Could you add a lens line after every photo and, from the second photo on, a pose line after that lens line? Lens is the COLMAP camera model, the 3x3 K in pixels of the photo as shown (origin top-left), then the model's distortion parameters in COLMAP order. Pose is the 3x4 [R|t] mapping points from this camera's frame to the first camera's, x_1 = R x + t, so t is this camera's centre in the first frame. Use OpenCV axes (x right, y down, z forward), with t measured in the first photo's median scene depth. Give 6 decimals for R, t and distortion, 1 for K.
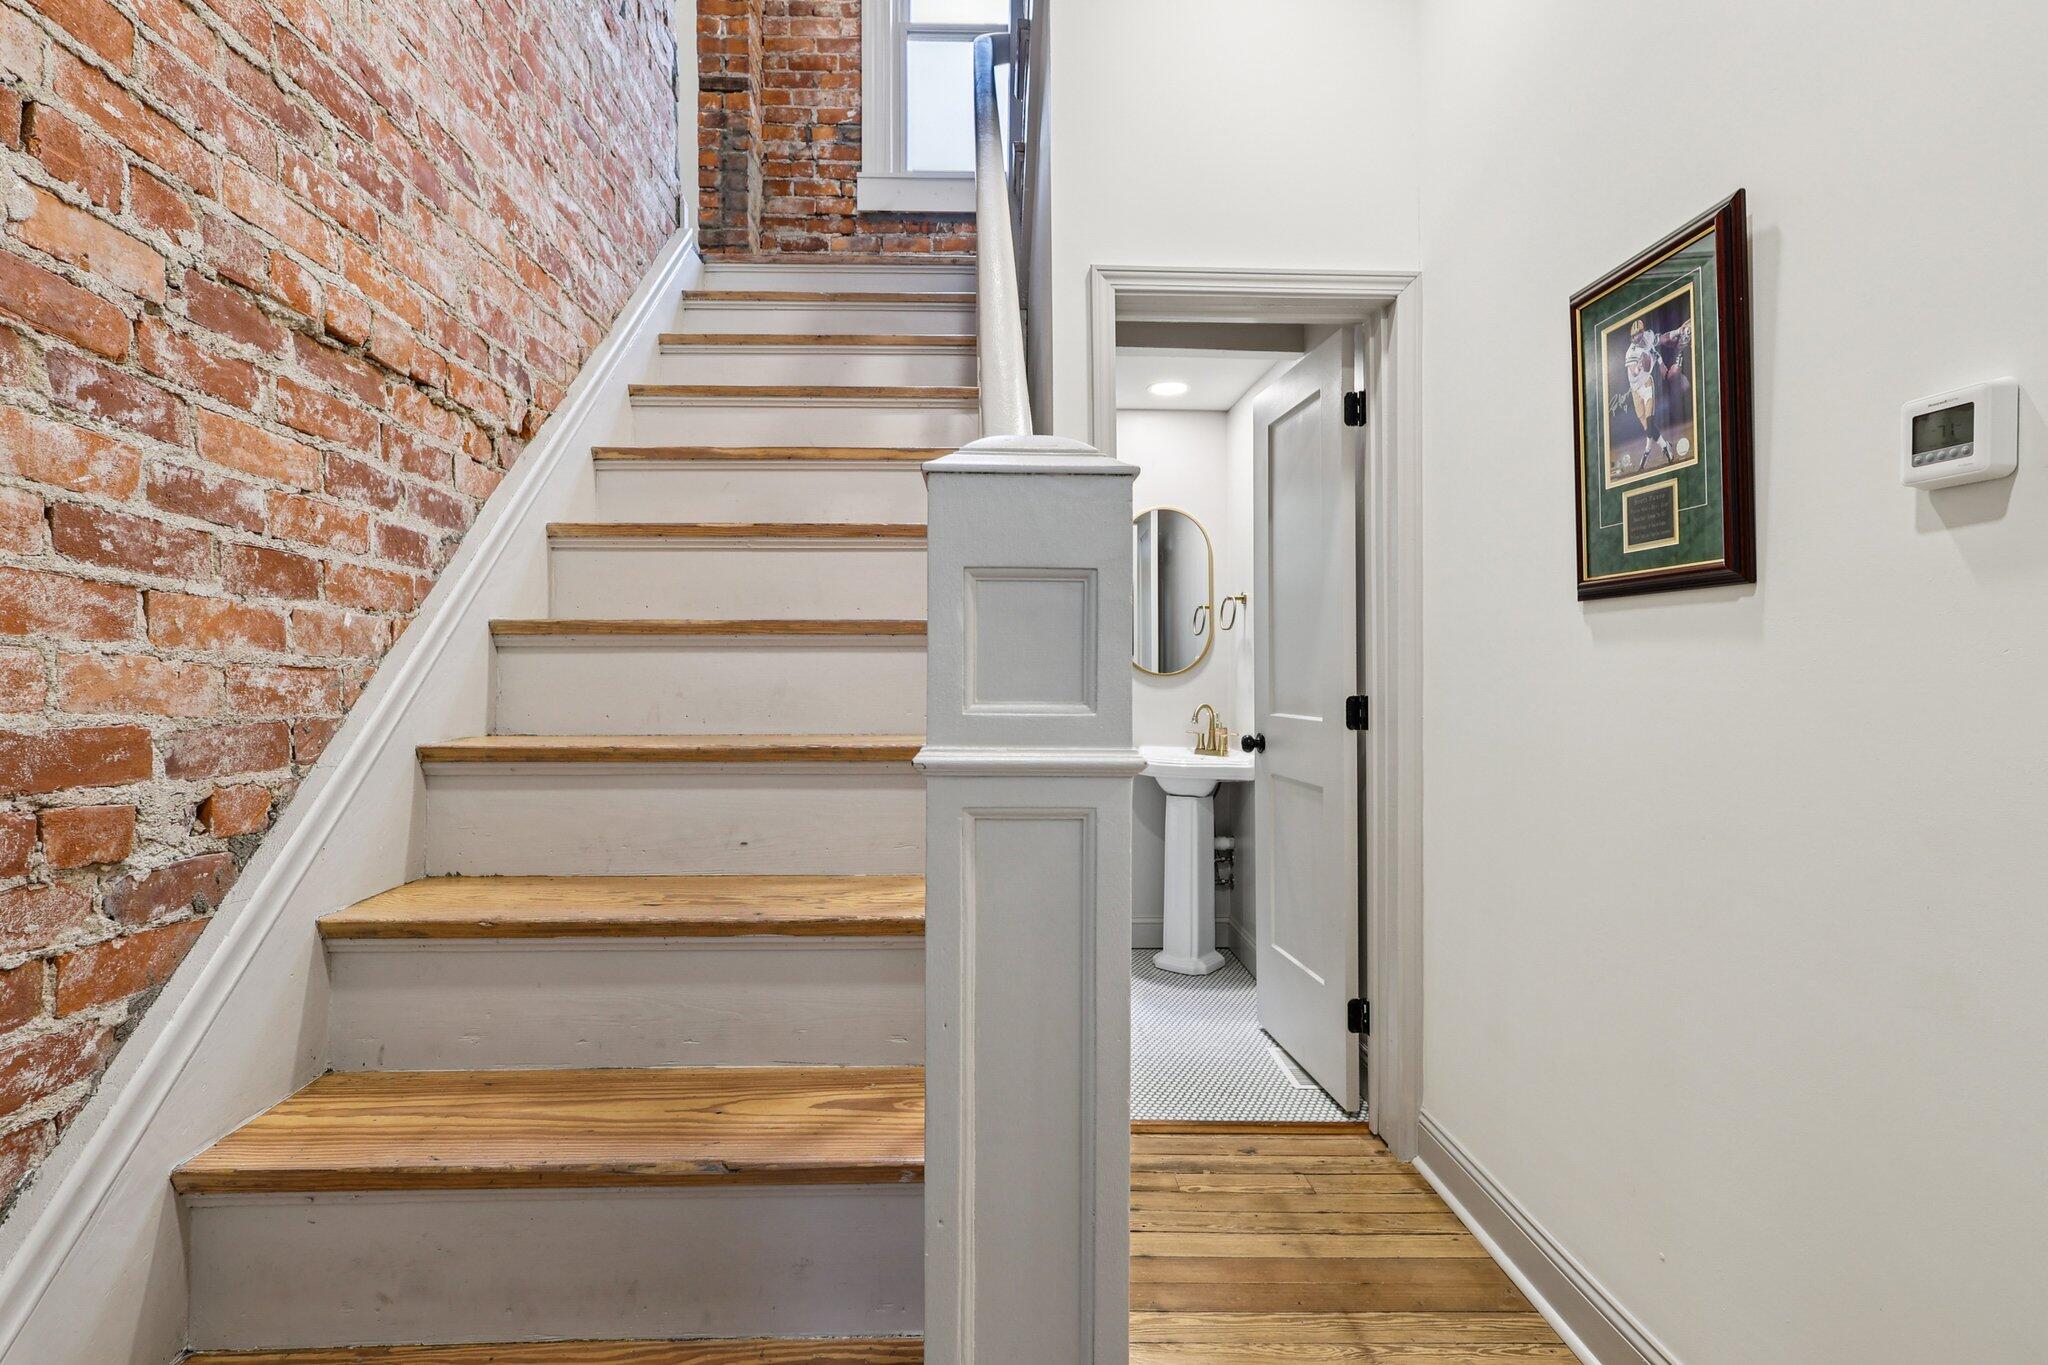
lens RADIAL K [[956.9, 0, 1024.0], [0, 956.9, 675.5], [0, 0, 1]] dist [0.000901, -0.000031]
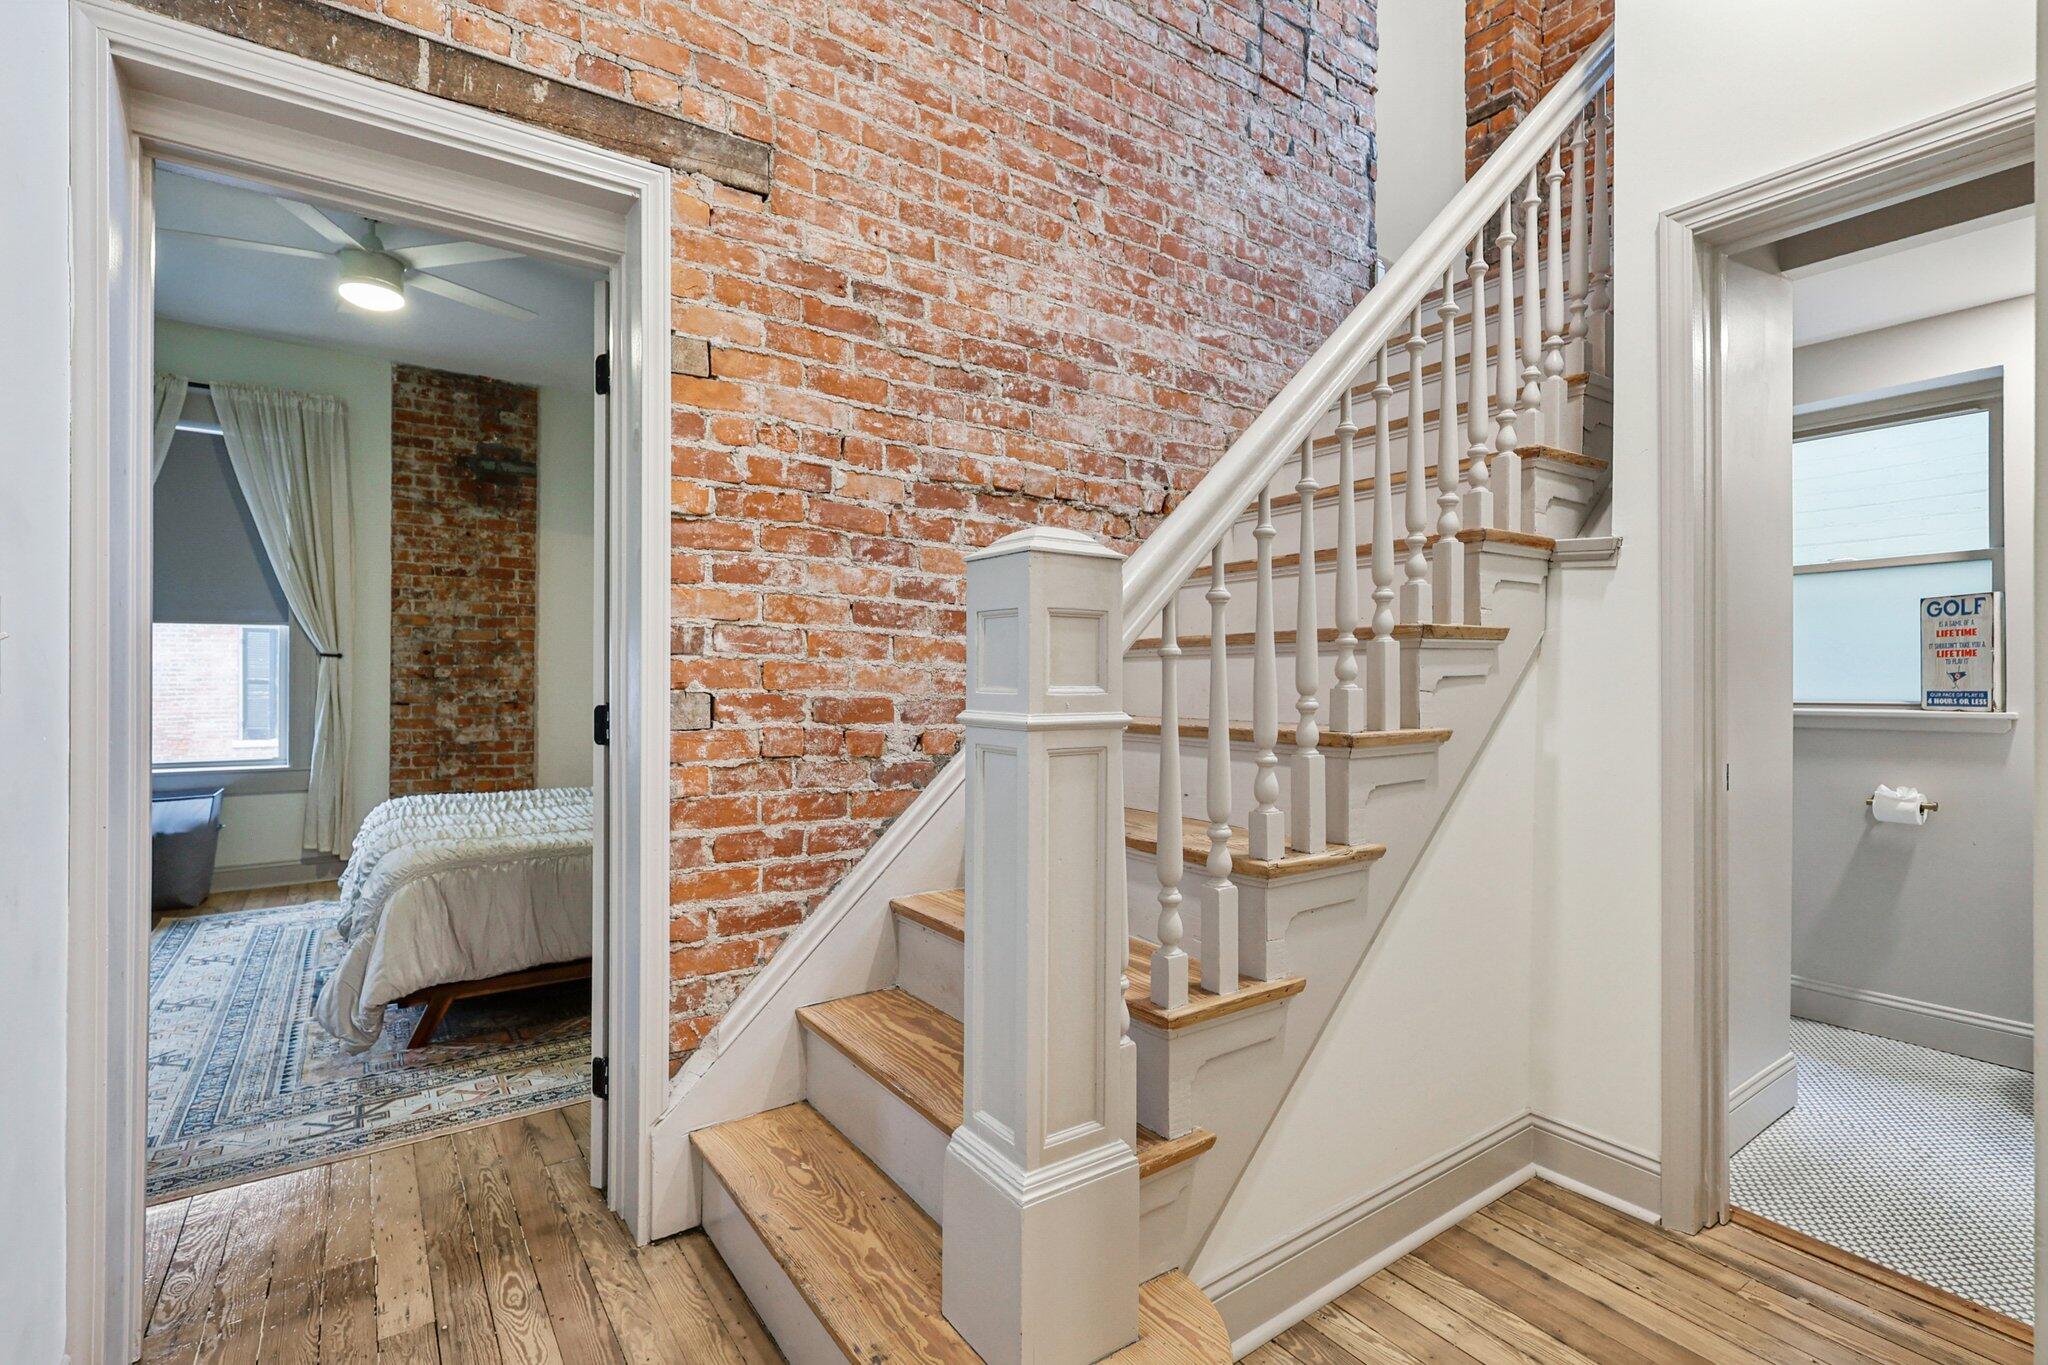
lens RADIAL K [[945.3, 0, 1018.0], [0, 945.3, 683.2], [0, 0, 1]] dist [-0.002697, -0.000196]
pose [[0.546423, 0.002482, -0.837506, 0.976086], [-0.002147, 0.999996, 0.001563, 0.013425], [0.837507, 0.000944, 0.546426, 0.051665]]
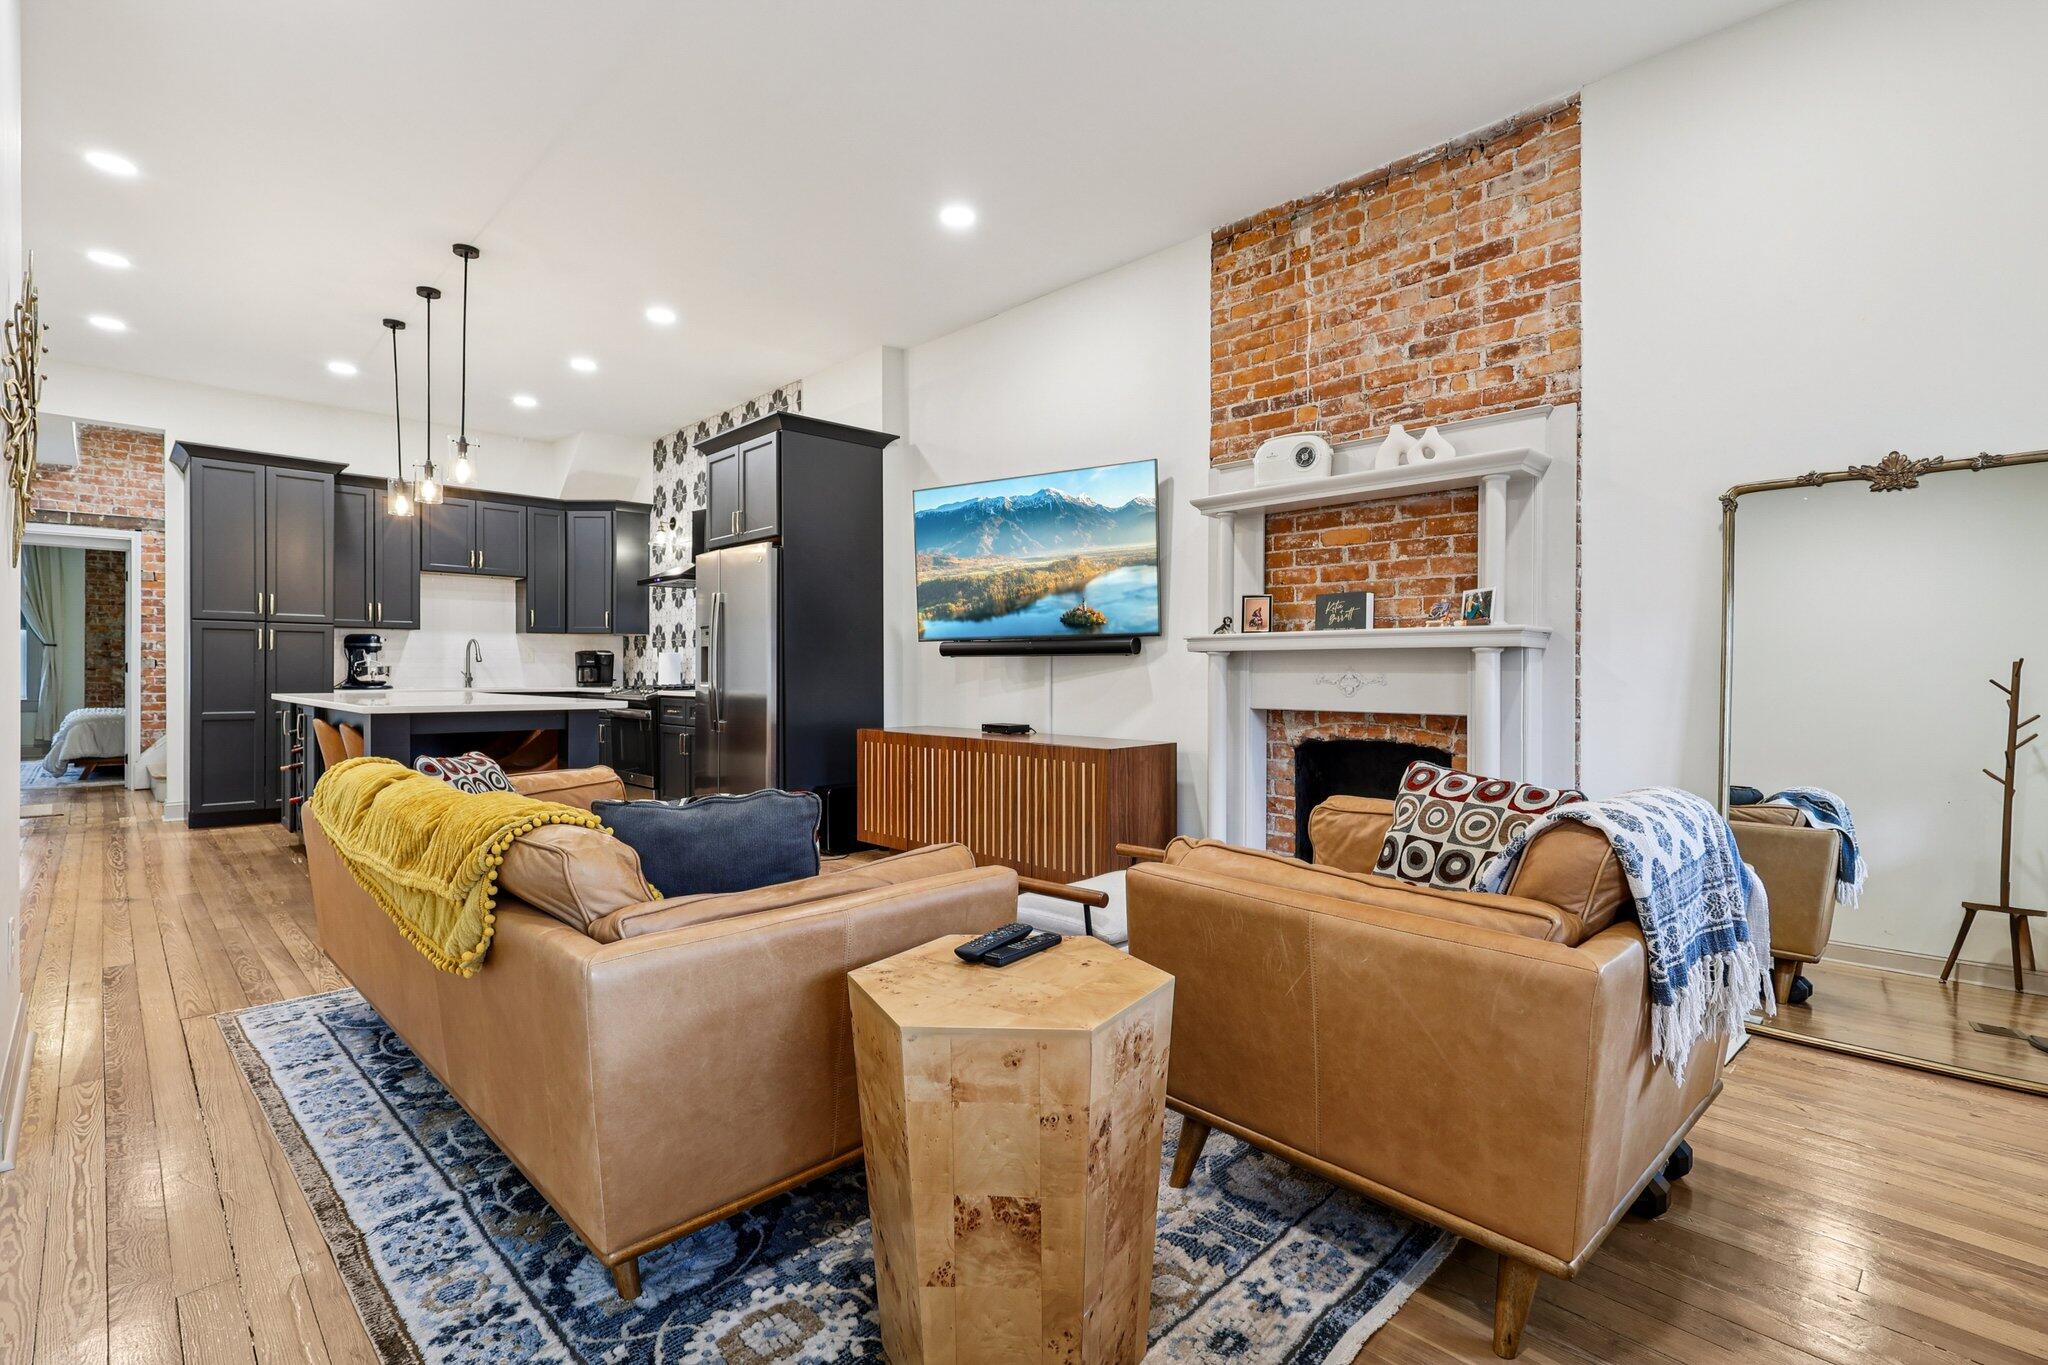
lens RADIAL K [[945.3, 0, 1018.0], [0, 945.3, 683.2], [0, 0, 1]] dist [-0.002697, -0.000196]
pose [[0.675051, 0.014896, -0.737621, 8.975241], [-0.010822, 0.999889, 0.010288, 0.073799], [0.737692, 0.001038, 0.675136, 0.547288]]
